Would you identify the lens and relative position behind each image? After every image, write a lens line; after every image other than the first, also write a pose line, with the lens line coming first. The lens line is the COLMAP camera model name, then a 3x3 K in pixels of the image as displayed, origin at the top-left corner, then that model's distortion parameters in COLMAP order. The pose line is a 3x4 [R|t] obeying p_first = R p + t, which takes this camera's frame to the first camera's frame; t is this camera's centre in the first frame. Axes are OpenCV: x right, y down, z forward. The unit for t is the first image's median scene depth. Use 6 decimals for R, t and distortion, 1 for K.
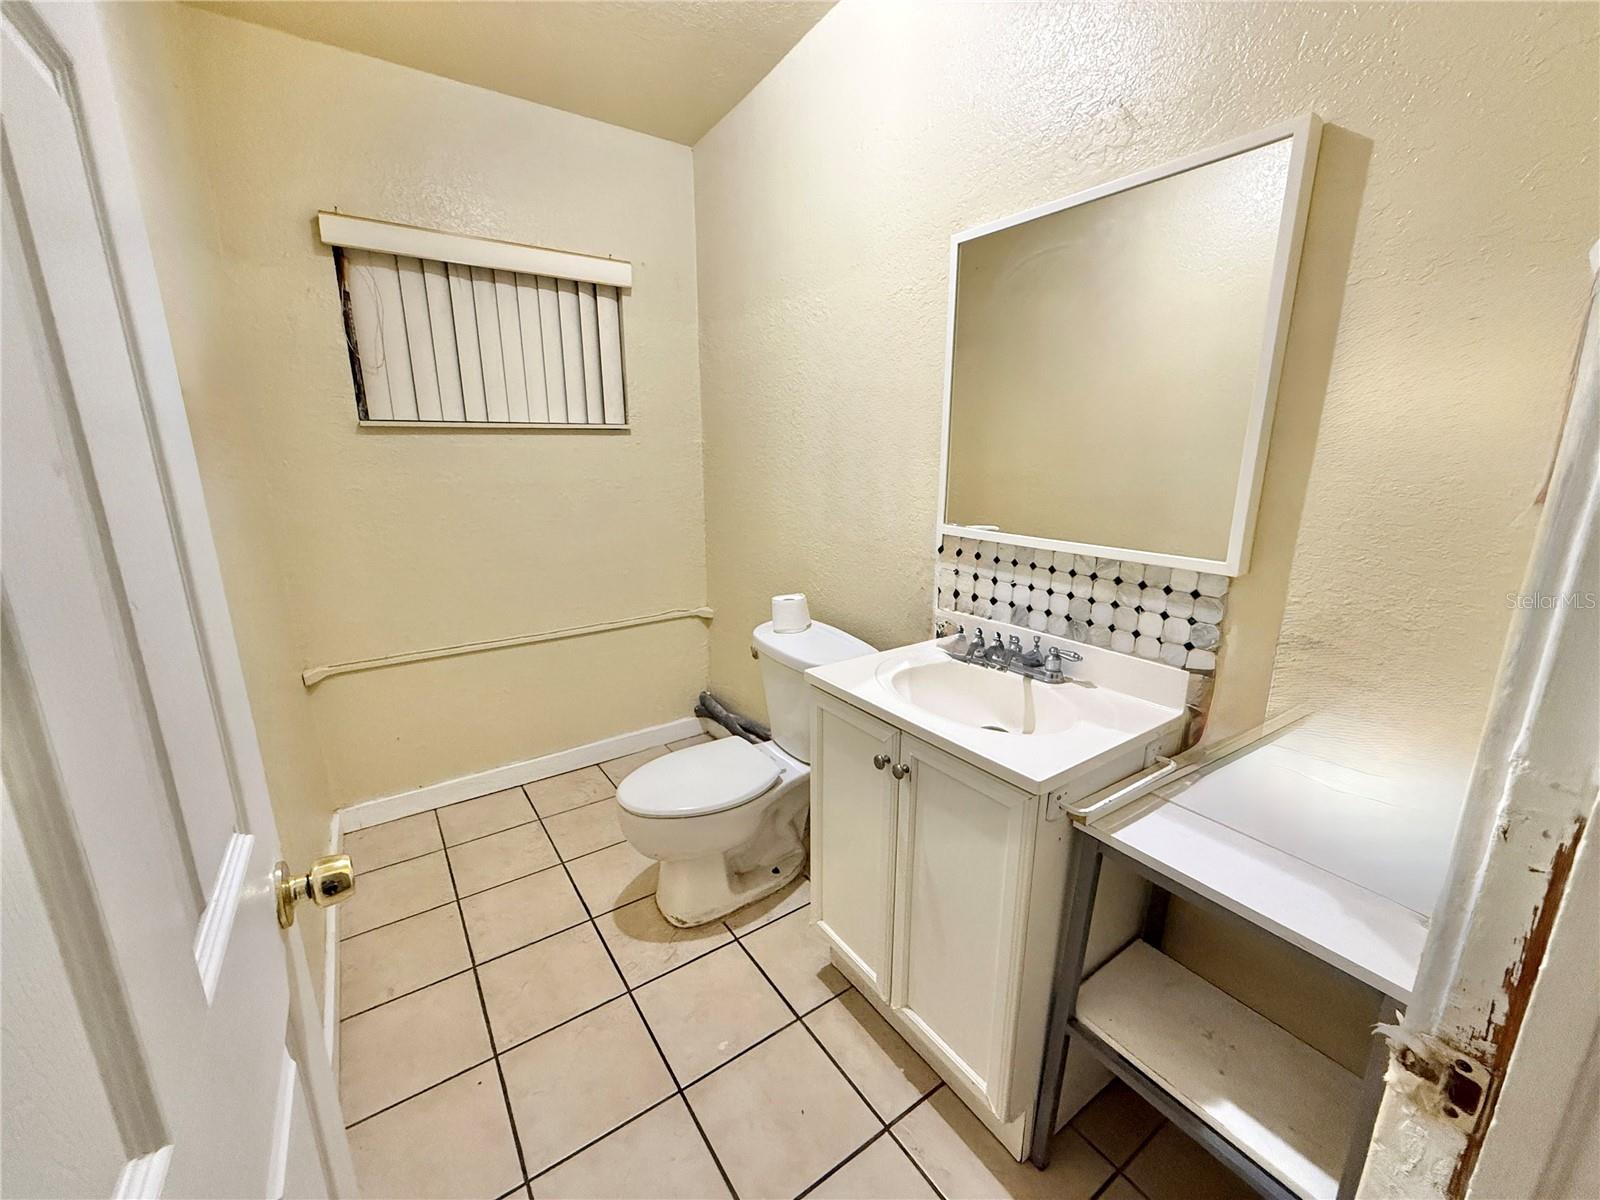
lens RADIAL K [[638.9, 0, 797.5], [0, 638.9, 601.5], [0, 0, 1]] dist [0.002619, 0.000094]
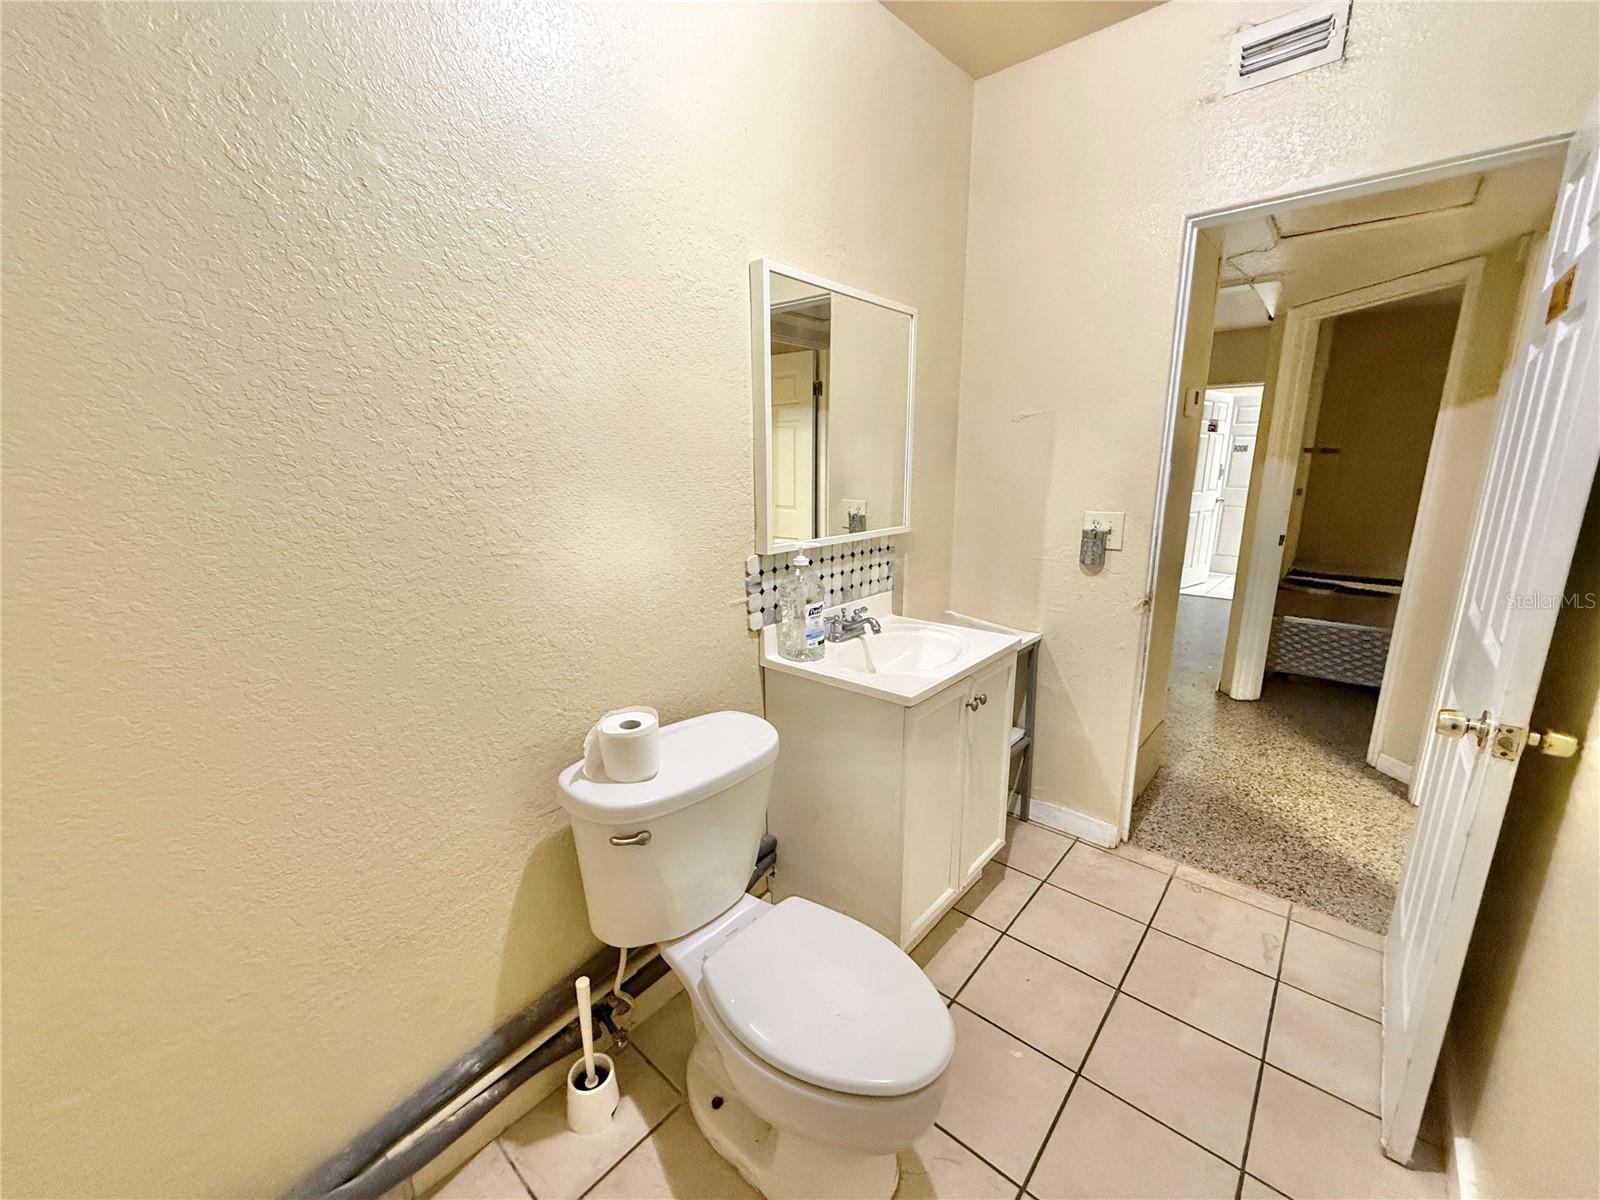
lens RADIAL K [[638.9, 0, 798.7], [0, 638.9, 604.0], [0, 0, 1]] dist [0.002619, 0.000094]
pose [[-0.255461, -0.208095, 0.944159, -0.920285], [0.235045, 0.933896, 0.269429, -0.360021], [-0.937813, 0.290749, -0.189663, 1.437376]]
